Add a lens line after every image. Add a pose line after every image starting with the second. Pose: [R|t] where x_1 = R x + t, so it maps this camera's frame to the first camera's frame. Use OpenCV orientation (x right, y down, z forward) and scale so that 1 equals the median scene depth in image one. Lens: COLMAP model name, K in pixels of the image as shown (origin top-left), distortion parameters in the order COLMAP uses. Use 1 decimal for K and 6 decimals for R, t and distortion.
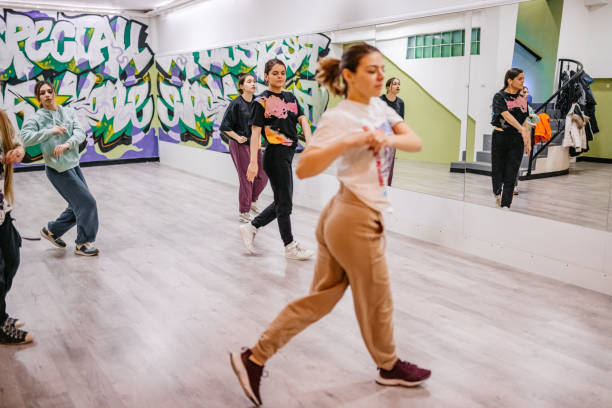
lens RADIAL K [[568.6, 0, 303.7], [0, 568.6, 192.7], [0, 0, 1]] dist [-0.038813, 0.067321]
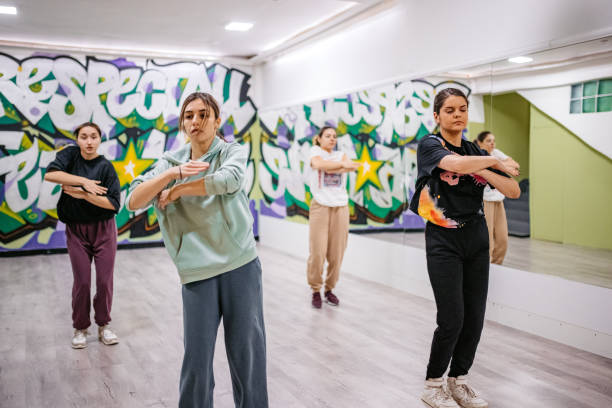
lens RADIAL K [[629.7, 0, 314.3], [0, 629.7, 204.3], [0, 0, 1]] dist [-0.041573, 0.023368]
pose [[0.989017, 0.008081, -0.147584, -0.050548], [-0.024552, 0.993614, -0.110126, -0.012050], [0.145751, 0.112540, 0.982899, 0.143827]]
